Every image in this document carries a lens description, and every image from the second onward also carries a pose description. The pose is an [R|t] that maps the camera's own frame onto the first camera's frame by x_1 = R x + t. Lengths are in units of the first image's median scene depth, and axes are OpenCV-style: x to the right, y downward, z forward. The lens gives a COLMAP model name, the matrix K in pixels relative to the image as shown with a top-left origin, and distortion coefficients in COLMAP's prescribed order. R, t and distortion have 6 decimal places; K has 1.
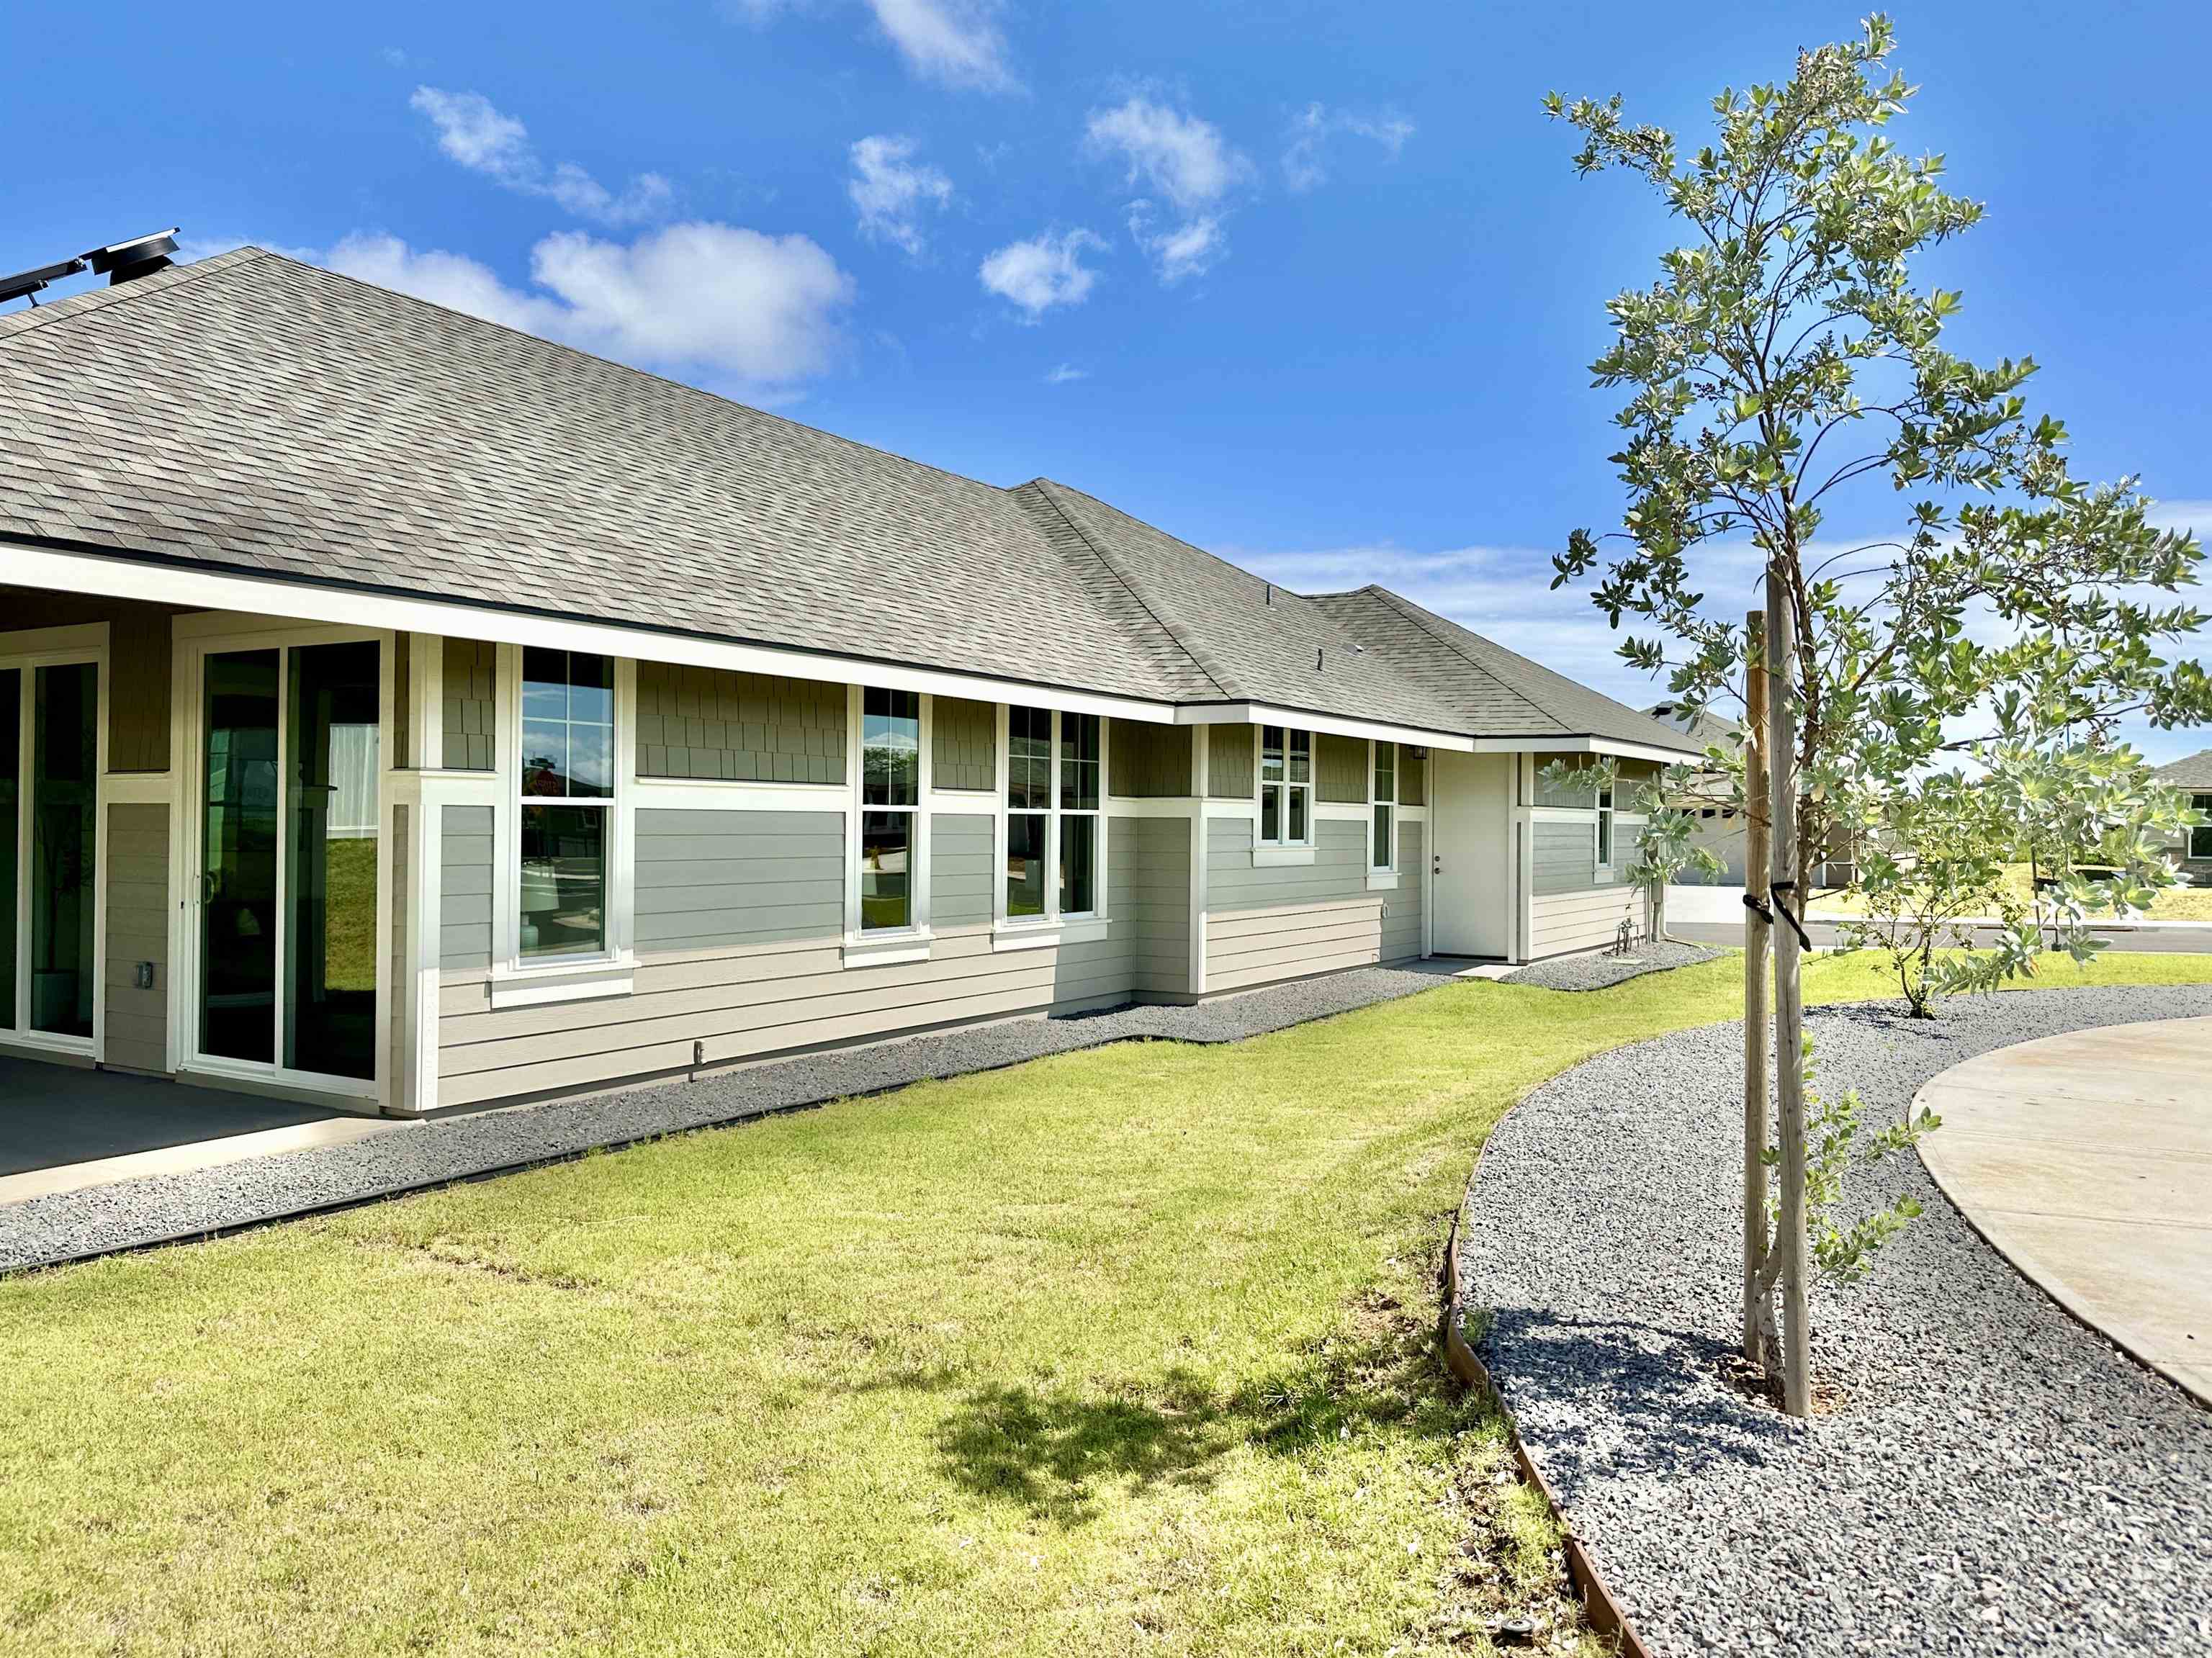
lens RADIAL K [[1568.4, 0, 1106.0], [0, 1568.4, 829.0], [0, 0, 1]] dist [-0.032875, -0.004069]
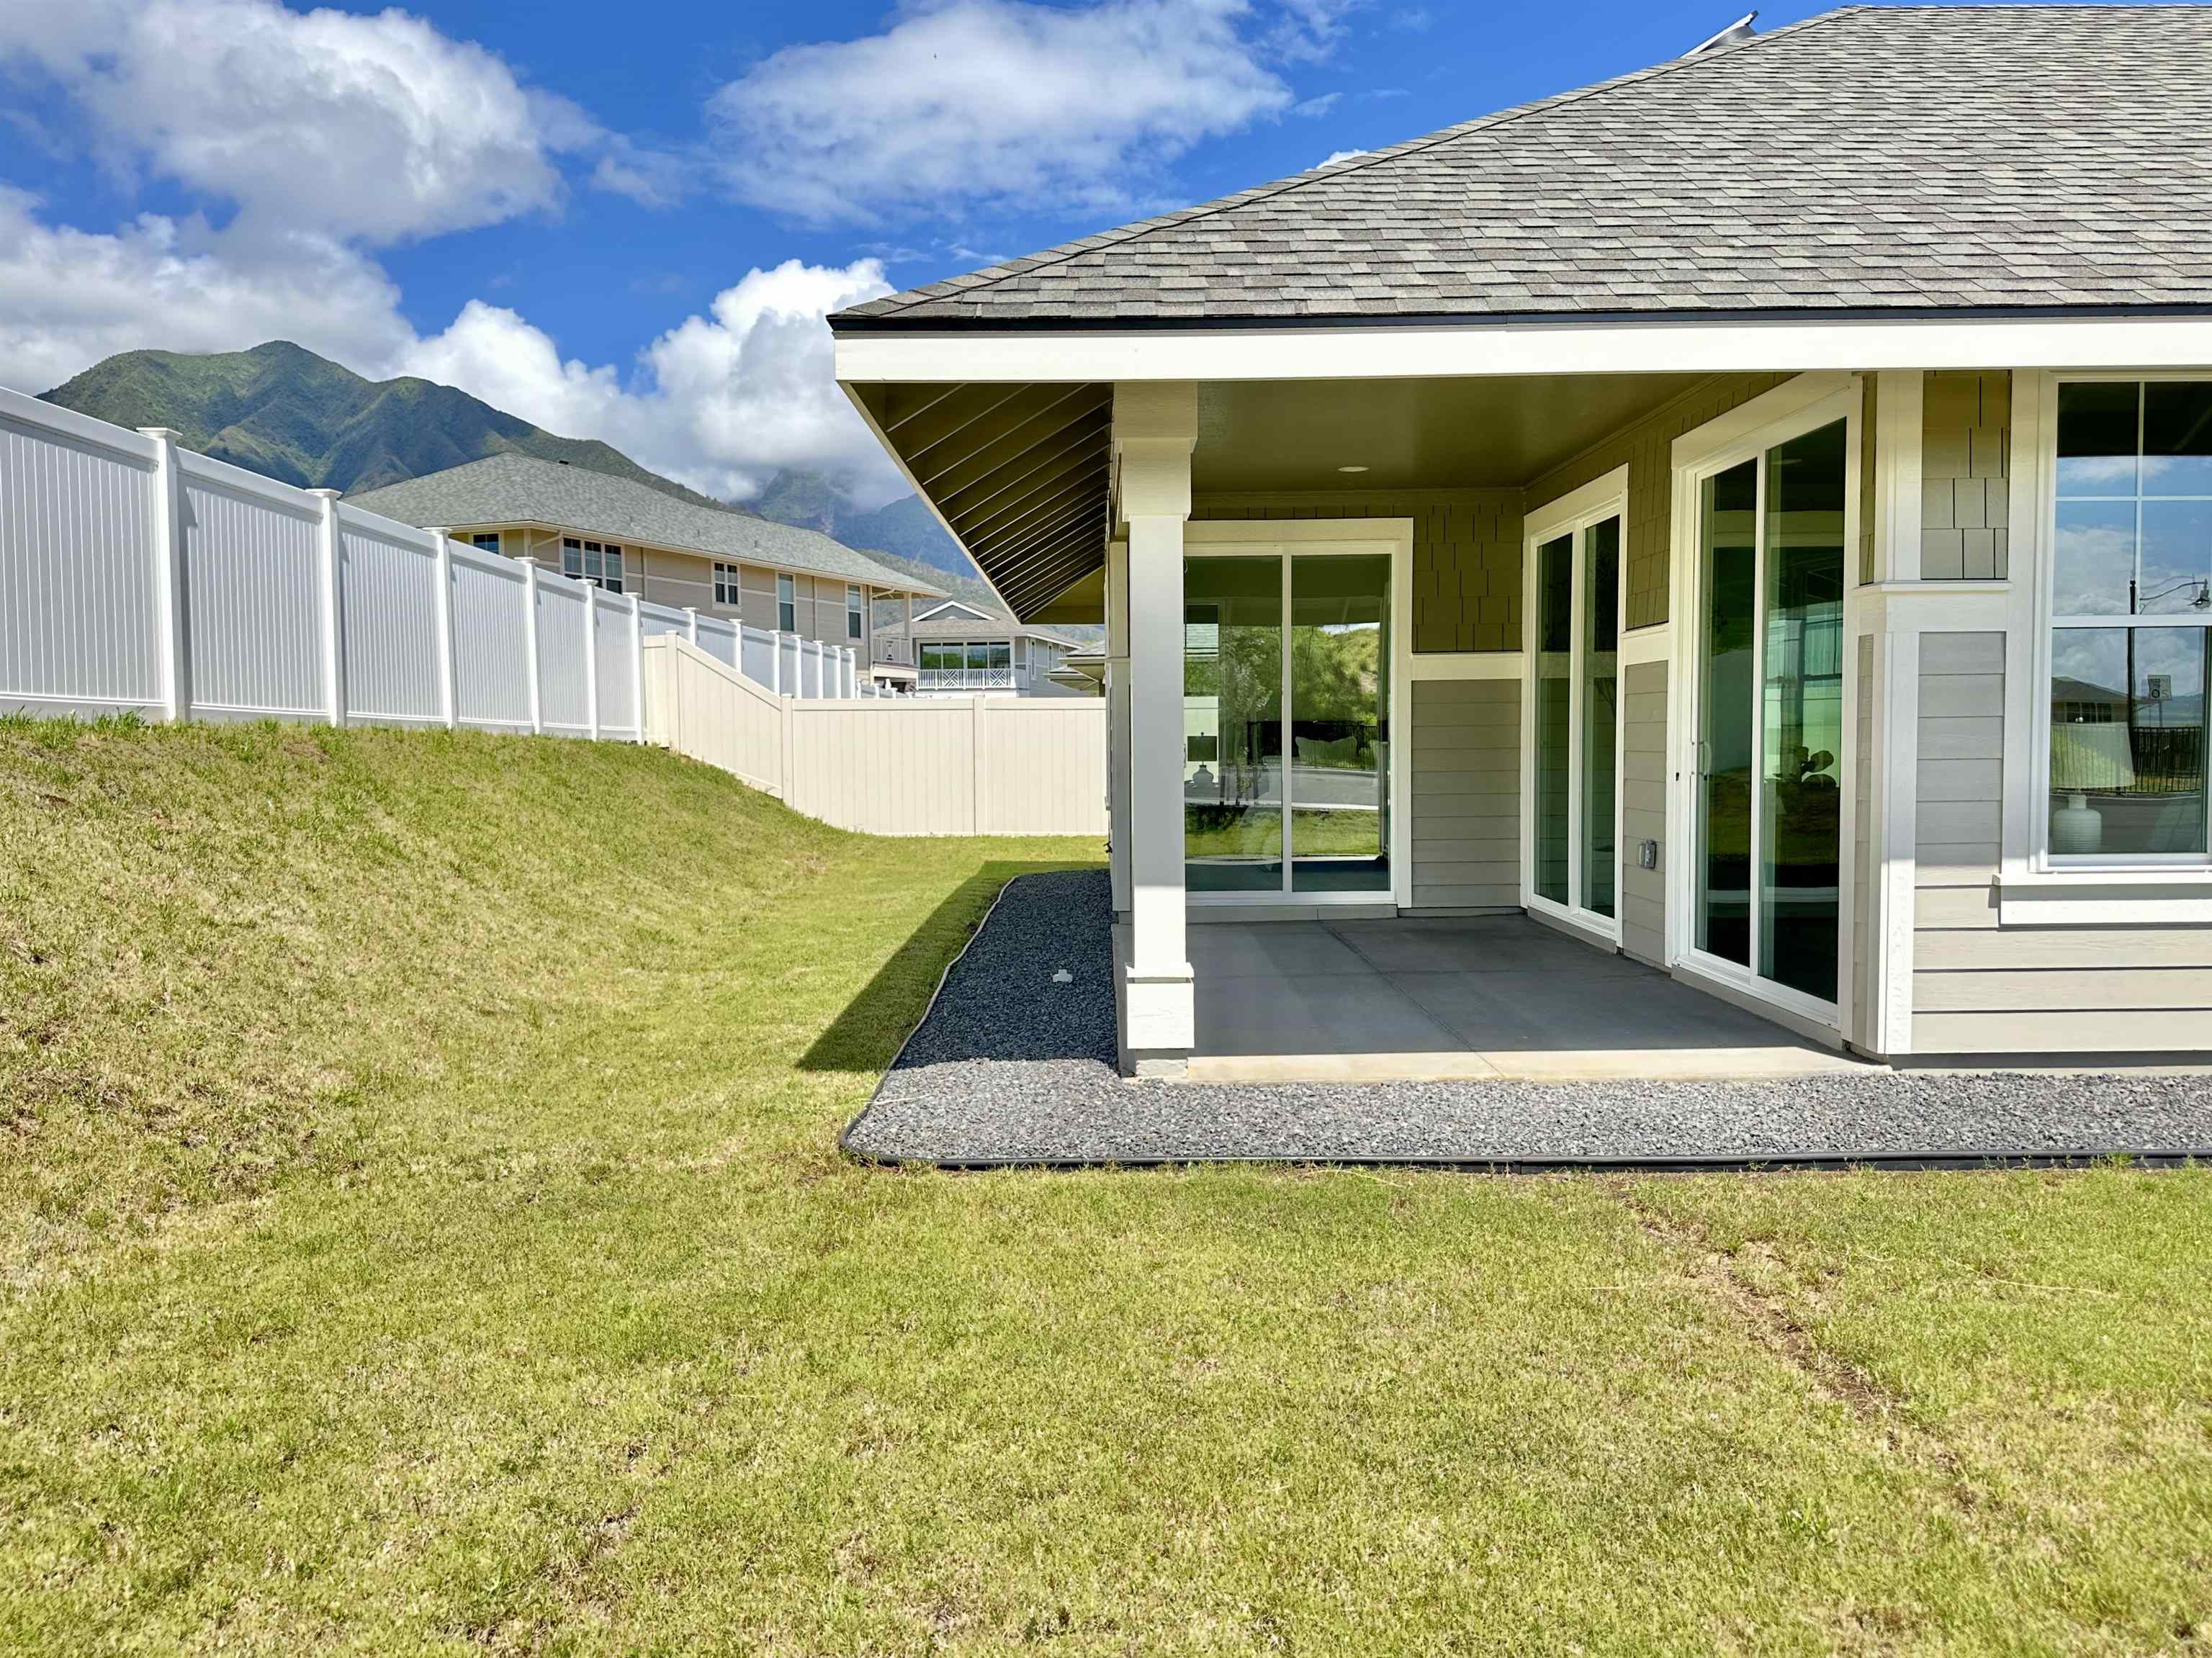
lens RADIAL K [[1568.4, 0, 1106.0], [0, 1568.4, 829.0], [0, 0, 1]] dist [-0.032875, -0.004069]
pose [[0.488801, 0.040178, -0.871470, 0.012783], [0.011225, 0.998567, 0.052333, 0.031978], [0.872323, -0.035363, 0.487649, 0.318686]]
